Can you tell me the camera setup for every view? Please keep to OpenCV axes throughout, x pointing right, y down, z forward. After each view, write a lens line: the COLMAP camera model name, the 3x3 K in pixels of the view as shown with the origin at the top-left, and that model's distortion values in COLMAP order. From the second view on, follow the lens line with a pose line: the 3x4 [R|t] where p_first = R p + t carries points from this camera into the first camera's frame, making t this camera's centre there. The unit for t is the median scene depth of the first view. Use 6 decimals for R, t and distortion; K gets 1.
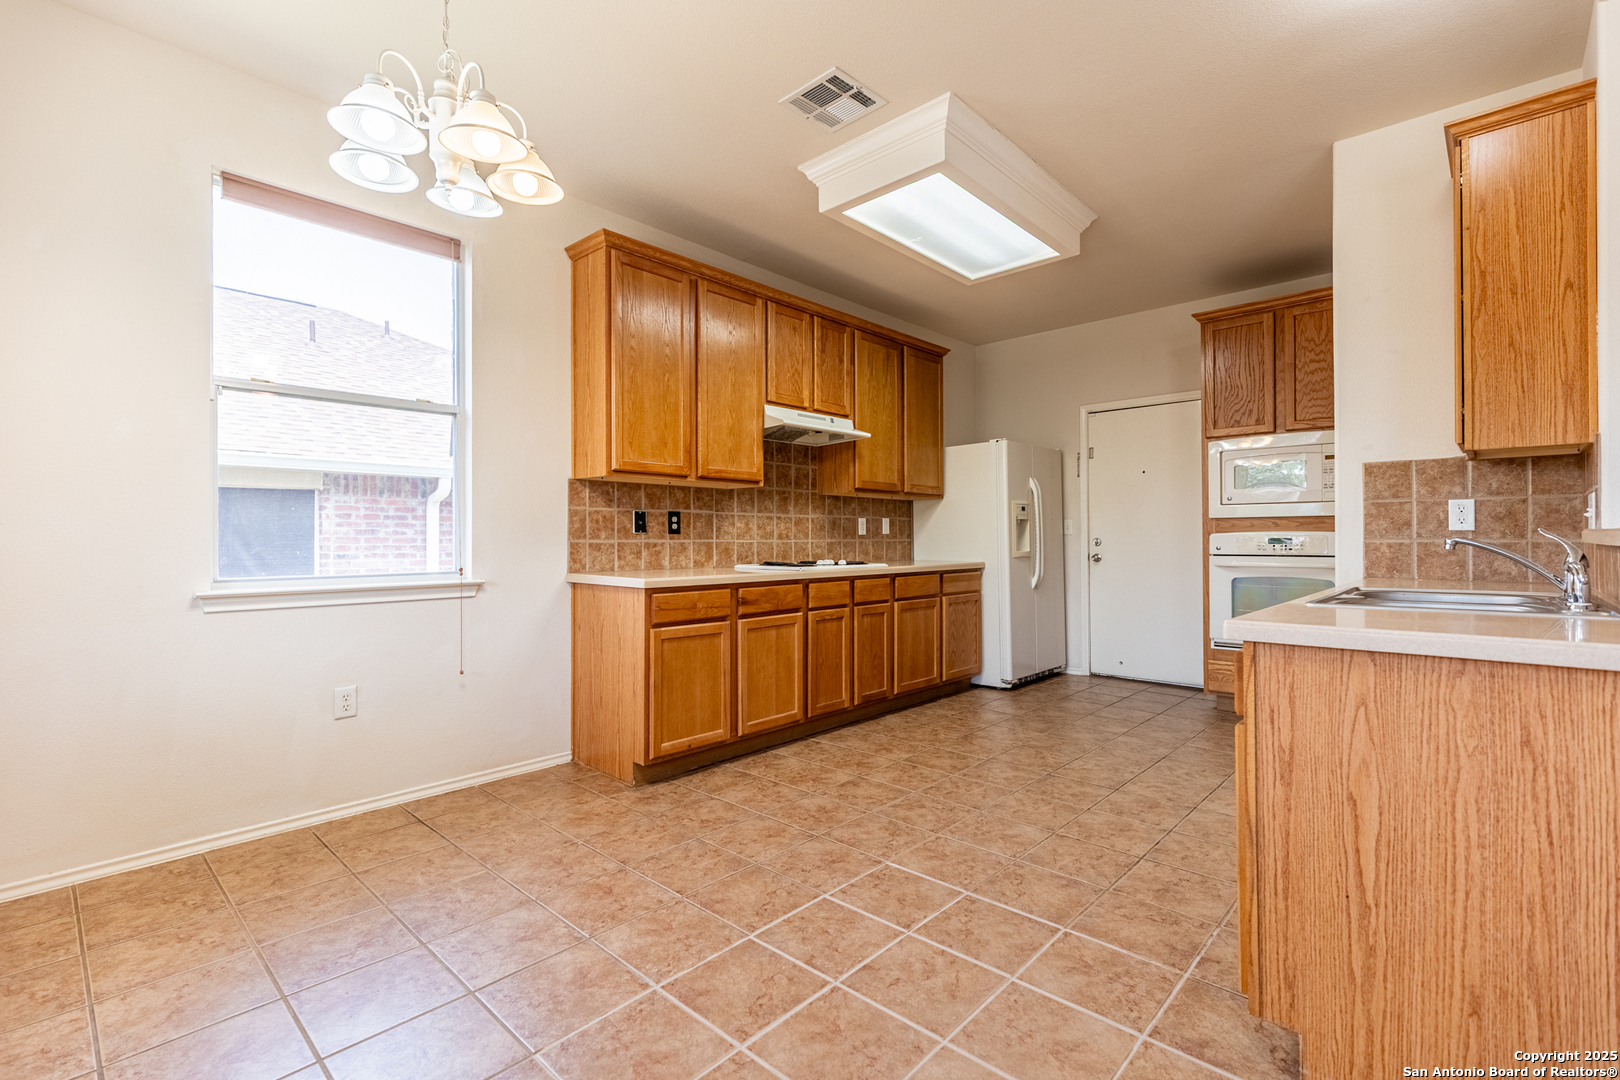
lens RADIAL K [[723.3, 0, 814.2], [0, 723.3, 534.8], [0, 0, 1]] dist [0.011027, -0.000380]
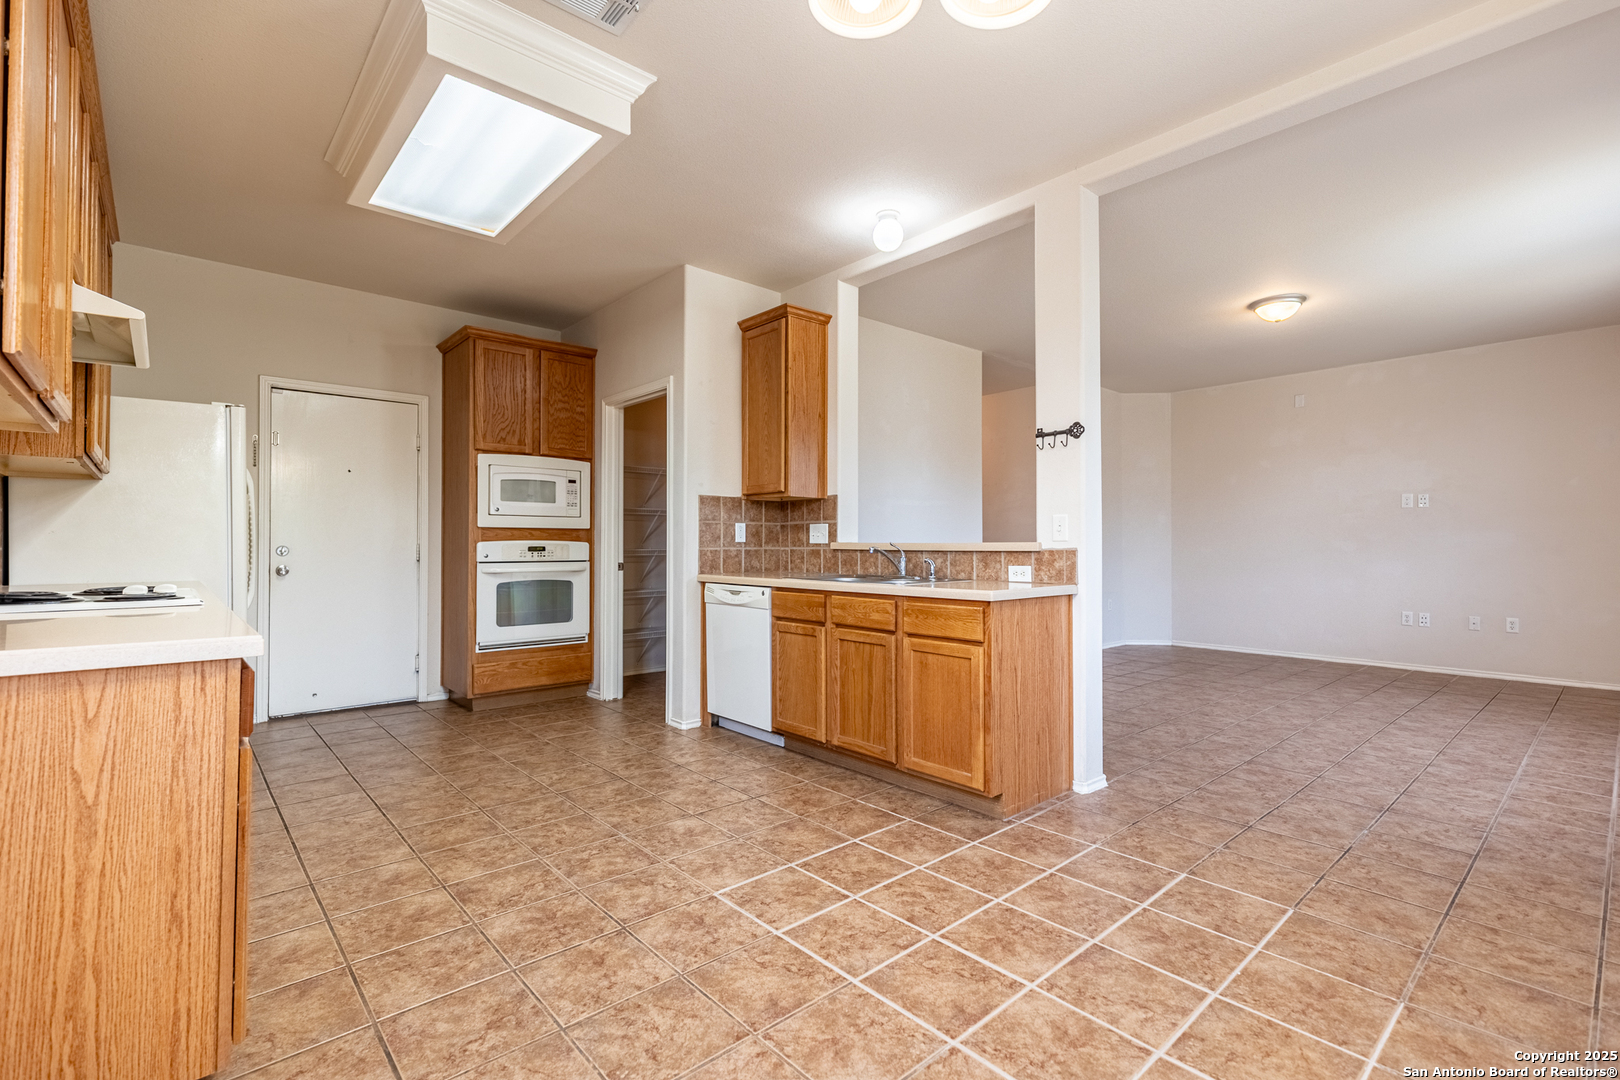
lens RADIAL K [[729.1, 0, 813.3], [0, 729.1, 539.0], [0, 0, 1]] dist [0.010322, 0.000141]
pose [[0.099073, 0.012477, 0.995002, -0.567076], [-0.006717, 0.999907, -0.011870, 0.004126], [-0.995058, -0.005507, 0.099147, 0.536370]]
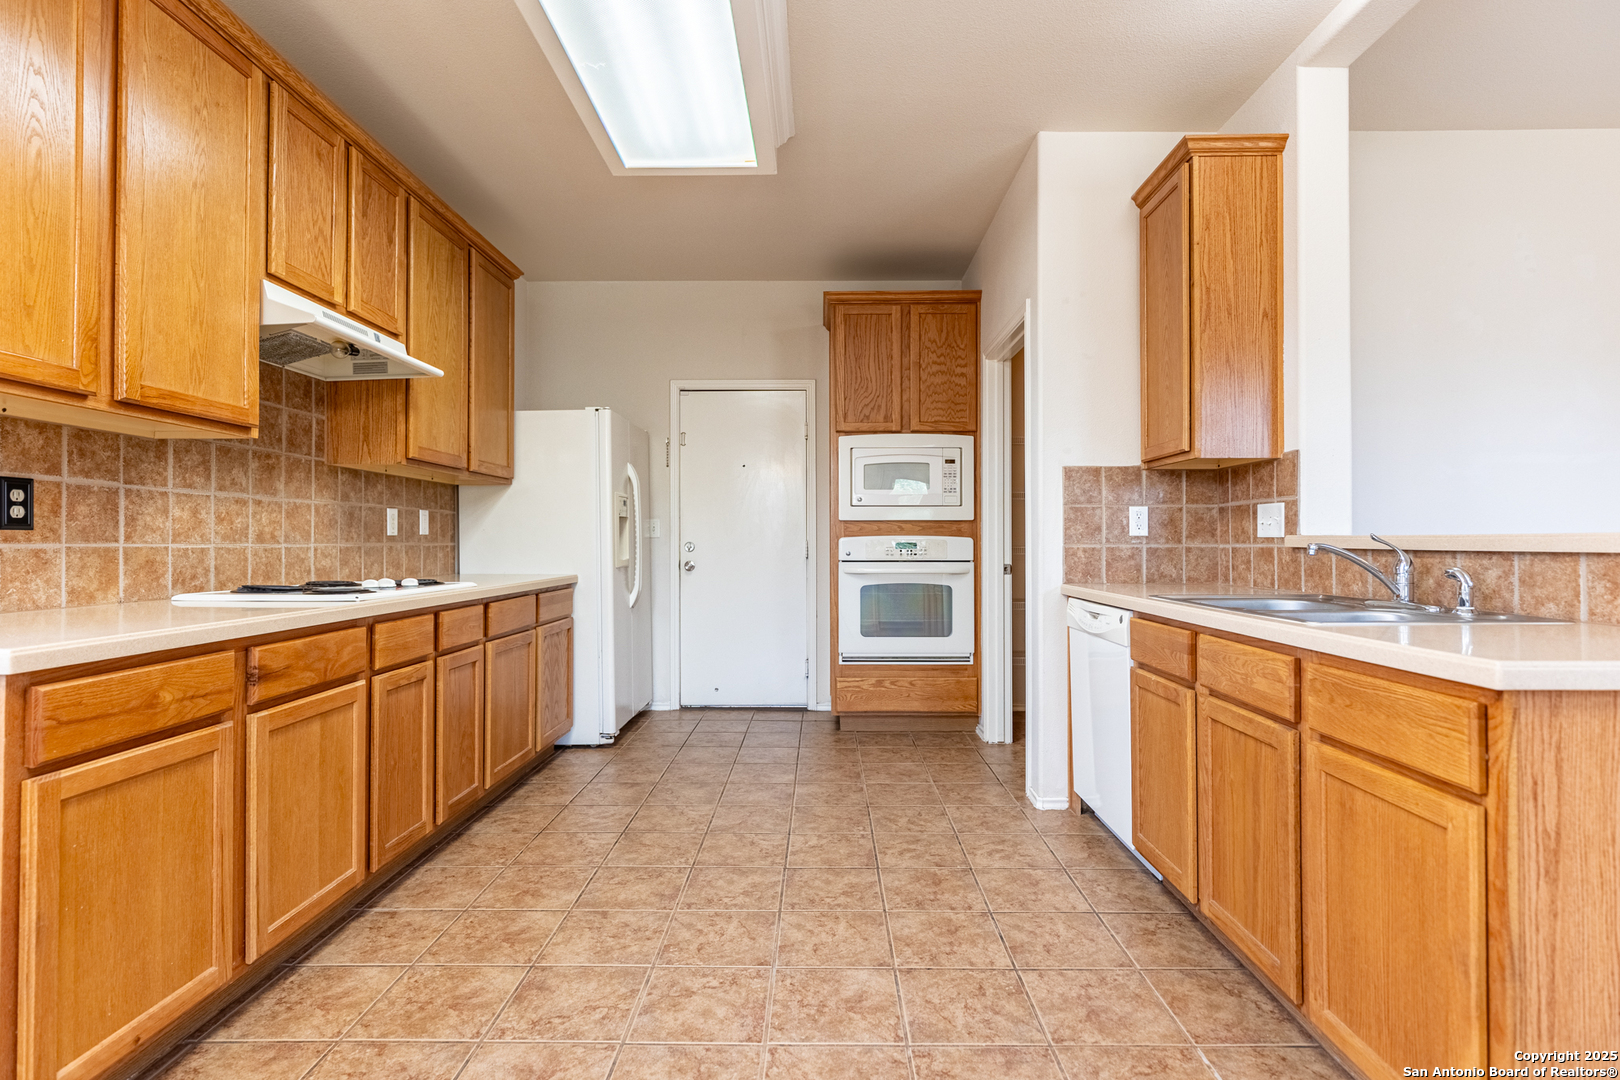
lens RADIAL K [[790.6, 0, 815.7], [0, 790.6, 535.9], [0, 0, 1]] dist [-0.002138, 0.000002]
pose [[0.740719, 0.008452, 0.671762, -0.175285], [-0.006223, 0.999964, -0.005720, 0.002728], [-0.671787, 0.000056, 0.740745, 0.371929]]
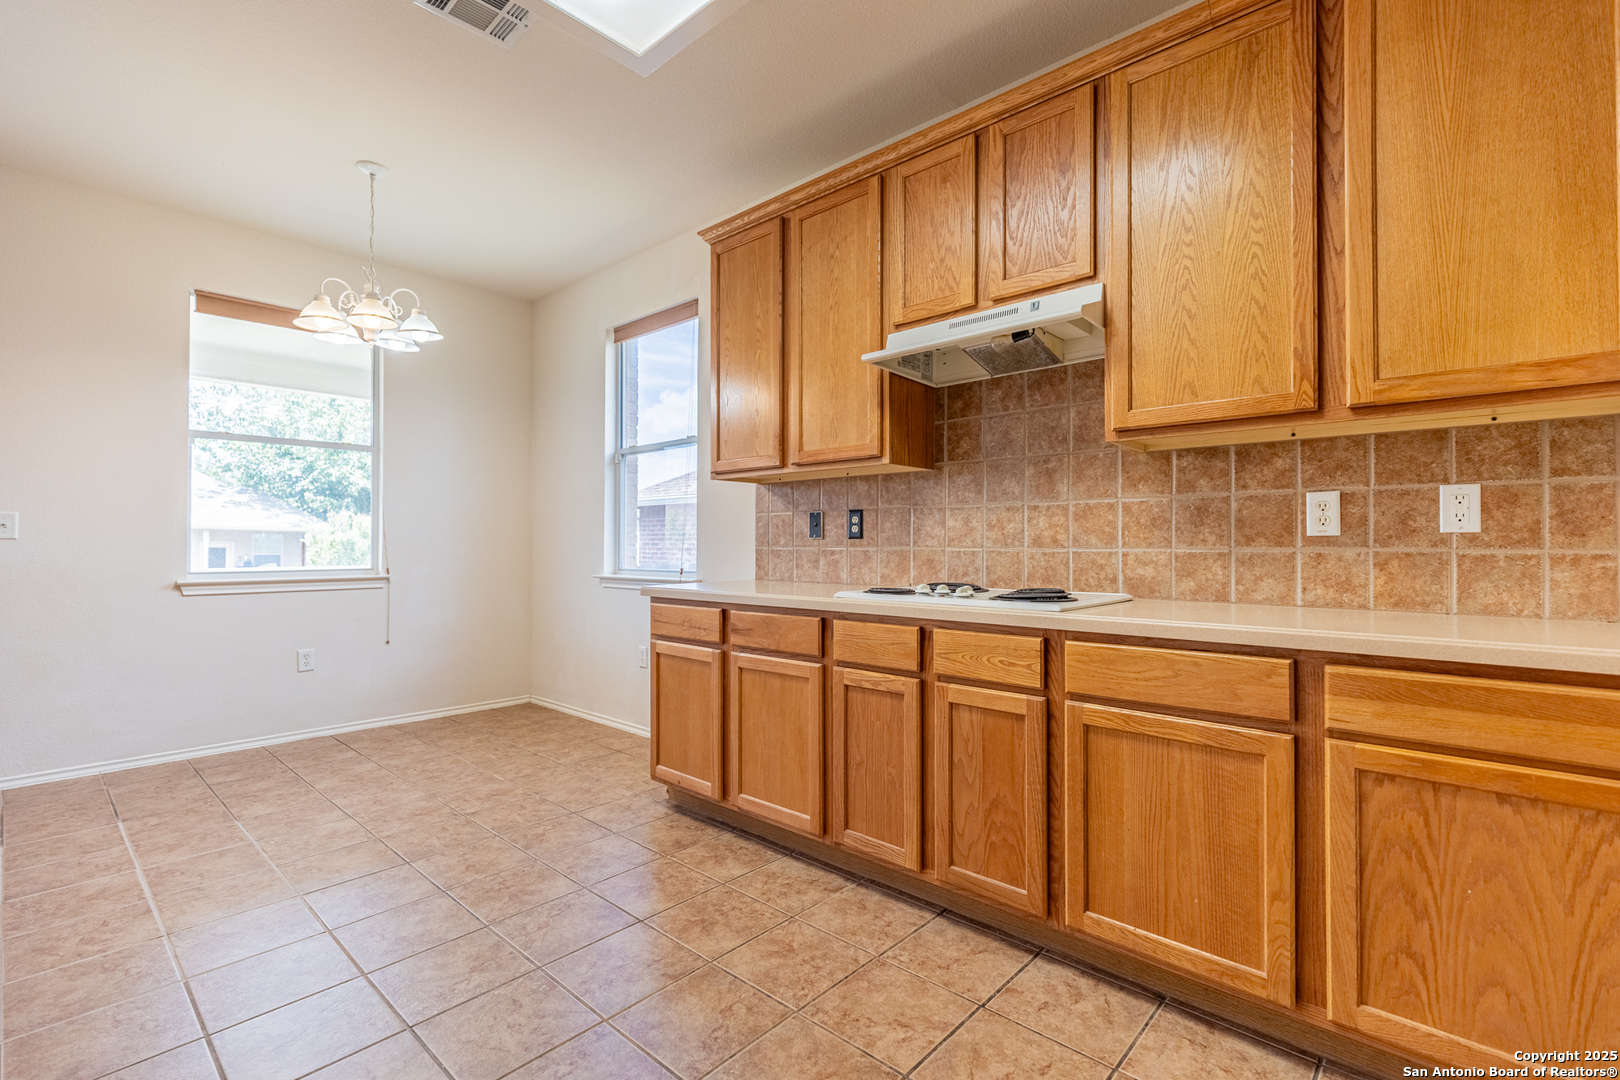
lens RADIAL K [[729.1, 0, 813.3], [0, 729.1, 539.0], [0, 0, 1]] dist [0.010322, 0.000141]
pose [[0.008764, -0.003644, -0.999955, 0.657033], [0.006549, 0.999972, -0.003587, 0.001783], [0.999940, -0.006518, 0.008787, 1.066181]]
